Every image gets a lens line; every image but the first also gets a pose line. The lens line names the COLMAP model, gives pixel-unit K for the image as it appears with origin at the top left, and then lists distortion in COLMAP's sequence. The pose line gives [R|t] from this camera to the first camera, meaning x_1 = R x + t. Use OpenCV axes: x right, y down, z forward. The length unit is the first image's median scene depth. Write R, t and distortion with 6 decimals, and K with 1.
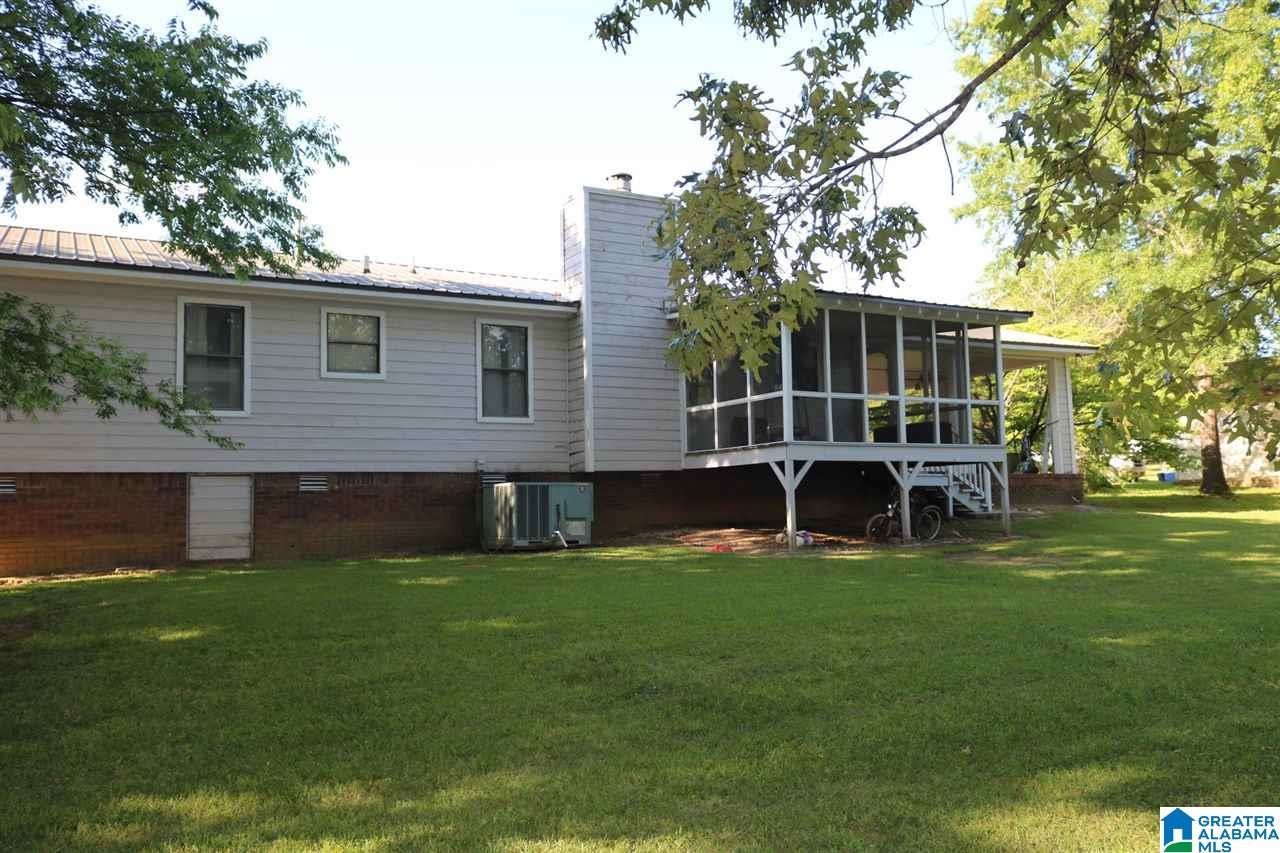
lens RADIAL K [[1066.4, 0, 641.2], [0, 1066.4, 431.4], [0, 0, 1]] dist [-0.005865, 0.010707]
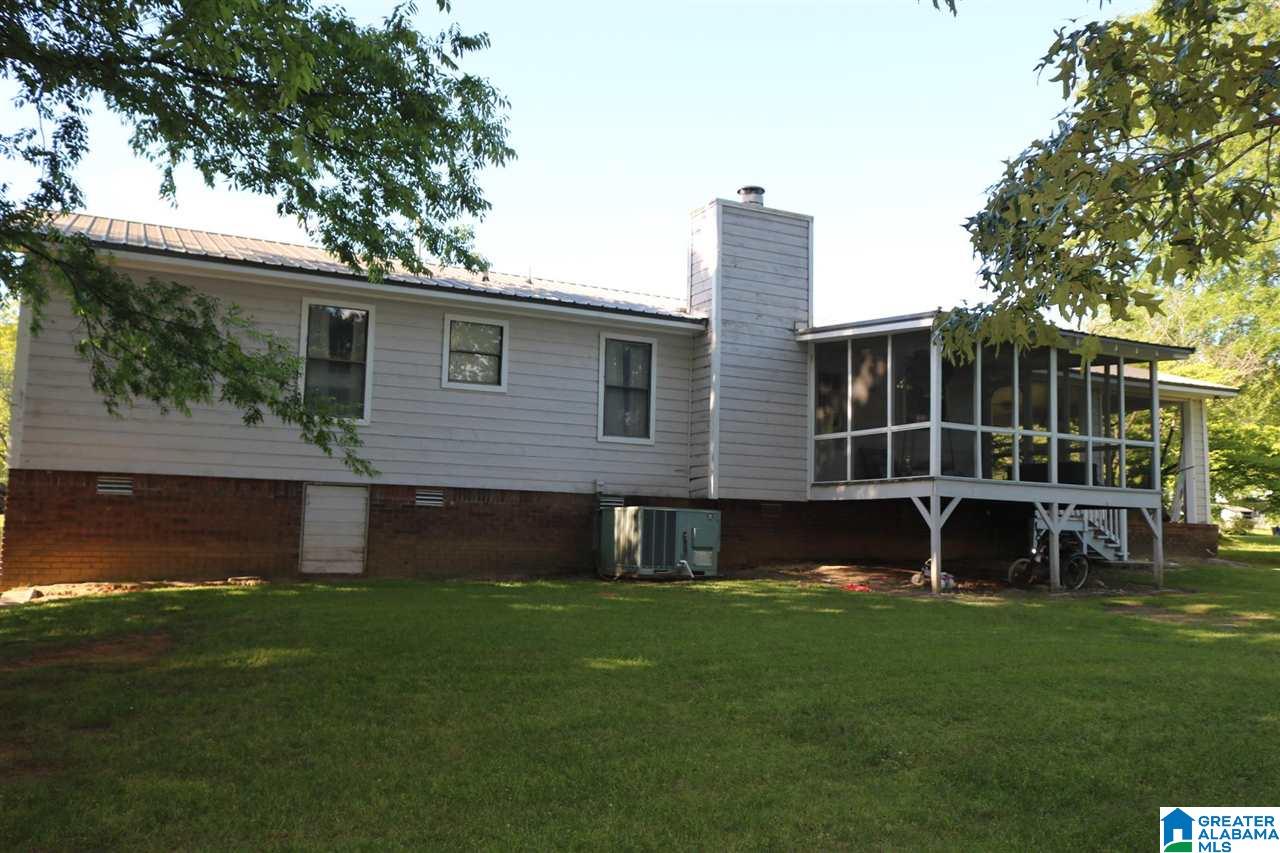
lens RADIAL K [[1066.4, 0, 608.1], [0, 1066.4, 431.6], [0, 0, 1]] dist [-0.005865, 0.010707]
pose [[0.997762, 0.042480, -0.051644, -0.097882], [-0.043650, 0.998810, -0.021743, 0.003055], [0.050659, 0.023949, 0.998429, 0.053344]]
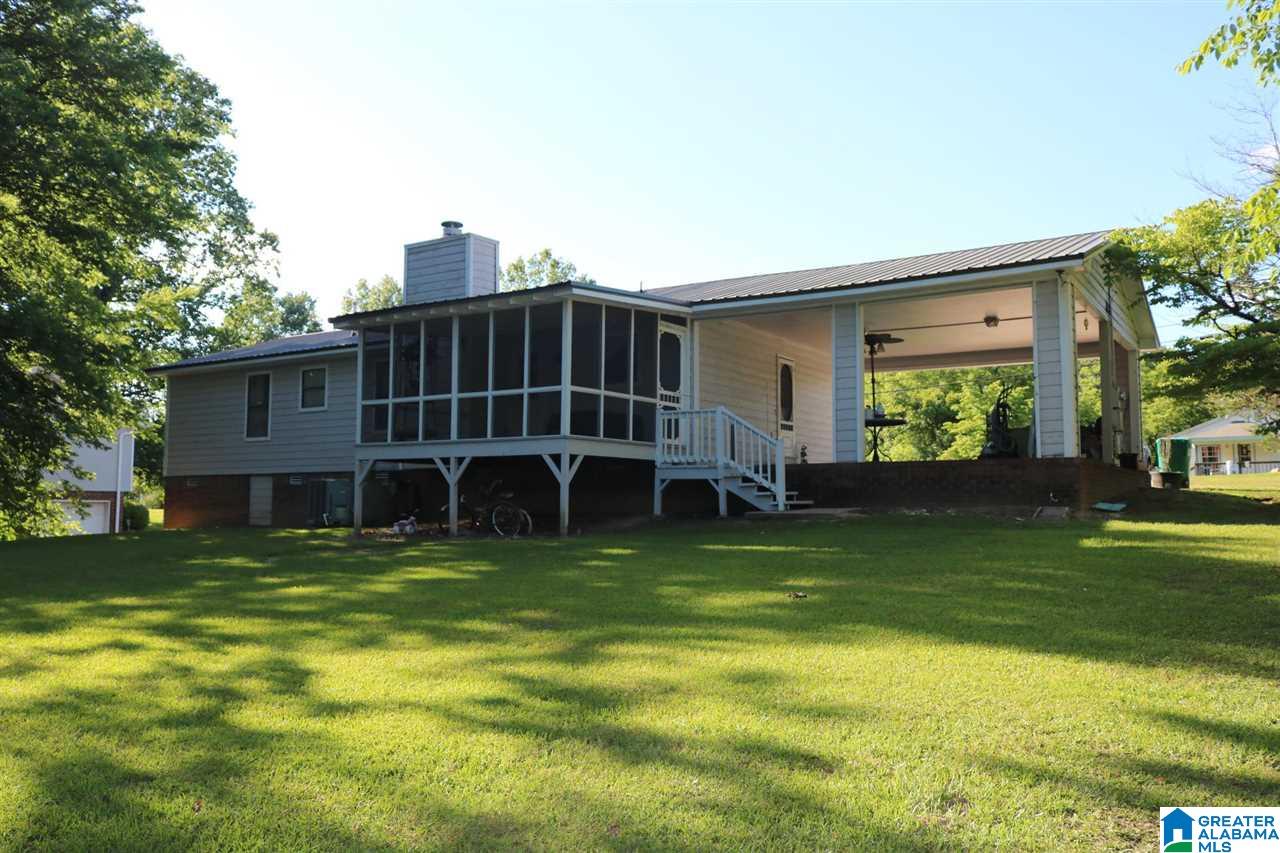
lens RADIAL K [[1066.4, 0, 638.2], [0, 1066.4, 422.3], [0, 0, 1]] dist [-0.005865, 0.010707]
pose [[0.460011, -0.050228, -0.886491, 1.180845], [0.054961, 0.998095, -0.028031, 0.031649], [0.886210, -0.035828, 0.461895, 0.641407]]
